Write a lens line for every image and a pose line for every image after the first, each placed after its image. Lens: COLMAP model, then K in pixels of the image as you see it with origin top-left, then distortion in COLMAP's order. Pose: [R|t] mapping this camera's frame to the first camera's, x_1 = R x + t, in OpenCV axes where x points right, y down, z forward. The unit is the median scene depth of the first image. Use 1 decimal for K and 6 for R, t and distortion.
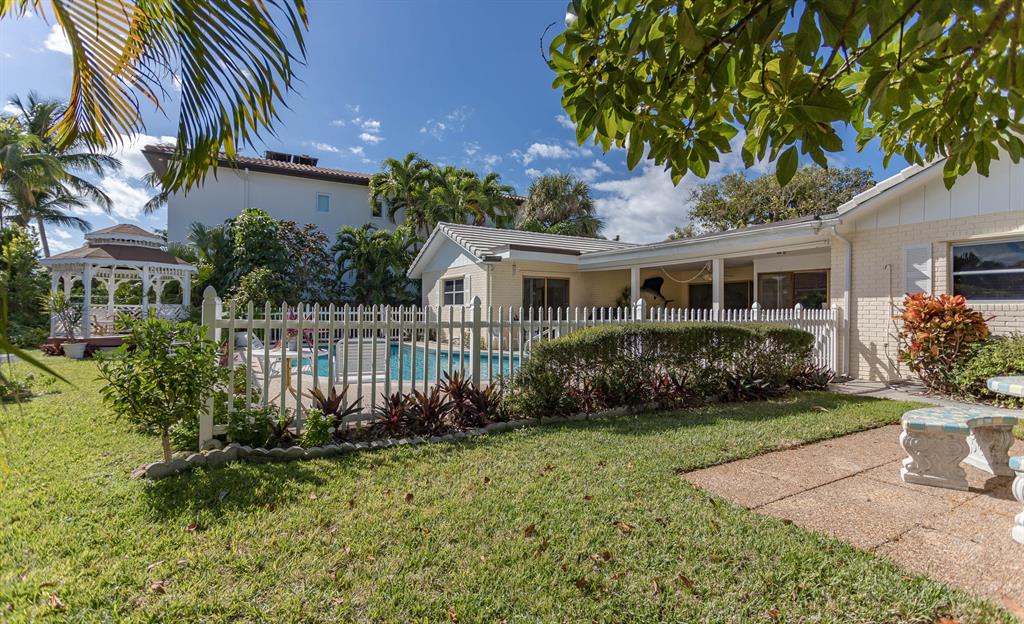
lens RADIAL K [[504.6, 0, 512.0], [0, 504.6, 312.0], [0, 0, 1]] dist [0.001094, 0.000070]
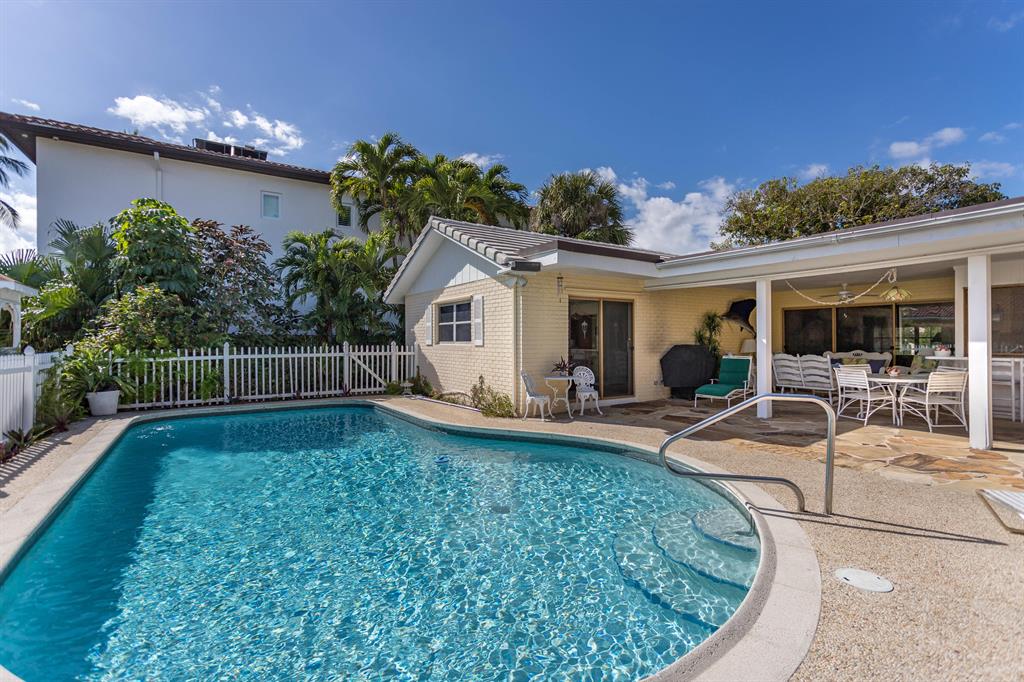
lens RADIAL K [[491.3, 0, 512.0], [0, 491.3, 341.0], [0, 0, 1]] dist [0.012396, -0.000159]
pose [[0.999047, -0.008131, 0.042878, -0.055391], [0.008208, 0.999965, -0.001603, -0.011409], [-0.042863, 0.001953, 0.999079, 0.288831]]
